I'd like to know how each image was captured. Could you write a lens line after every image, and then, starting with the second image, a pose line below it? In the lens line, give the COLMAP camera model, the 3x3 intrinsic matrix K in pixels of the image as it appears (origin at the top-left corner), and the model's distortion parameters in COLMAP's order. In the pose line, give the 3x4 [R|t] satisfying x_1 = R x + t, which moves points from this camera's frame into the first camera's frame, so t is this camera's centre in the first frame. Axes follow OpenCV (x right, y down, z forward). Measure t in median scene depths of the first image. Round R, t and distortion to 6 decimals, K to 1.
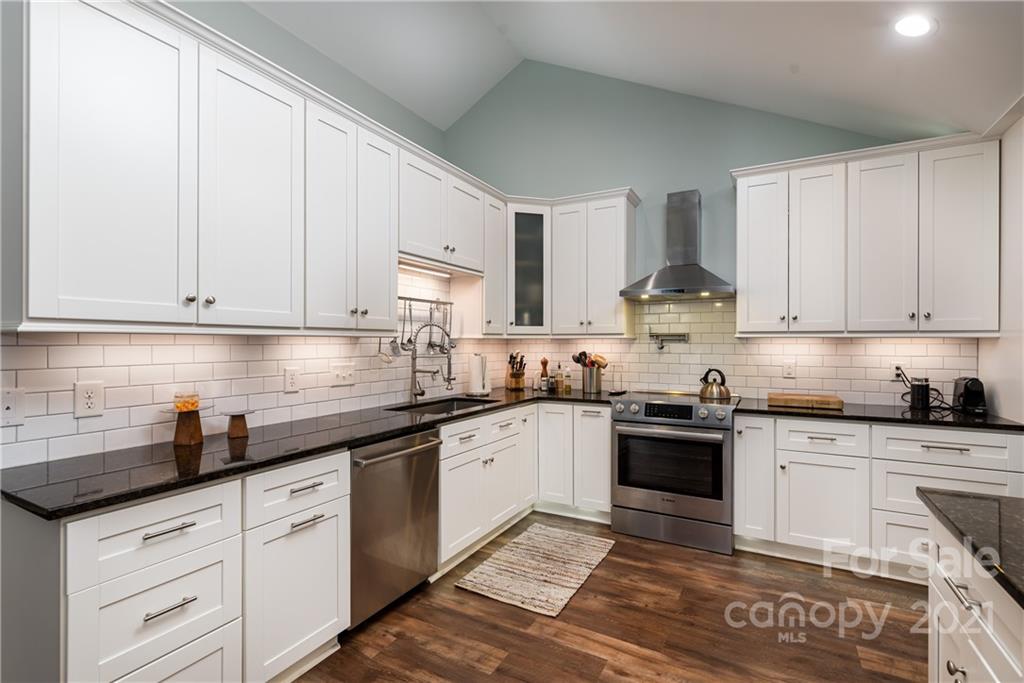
lens RADIAL K [[465.2, 0, 515.1], [0, 465.2, 348.4], [0, 0, 1]] dist [-0.002721, 0.001967]
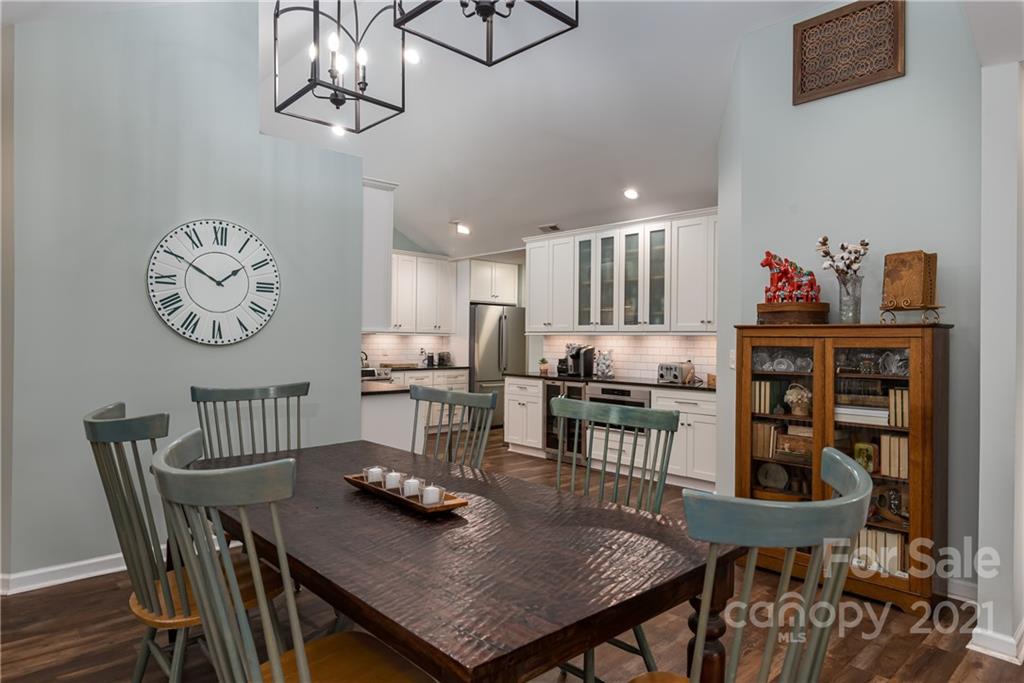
lens RADIAL K [[622.8, 0, 509.7], [0, 622.8, 345.4], [0, 0, 1]] dist [0.005501, 0.000249]
pose [[0.317283, -0.003075, 0.948326, -1.935526], [-0.002166, 0.999990, 0.003968, 0.013133], [-0.948328, -0.003313, 0.317273, -0.364680]]
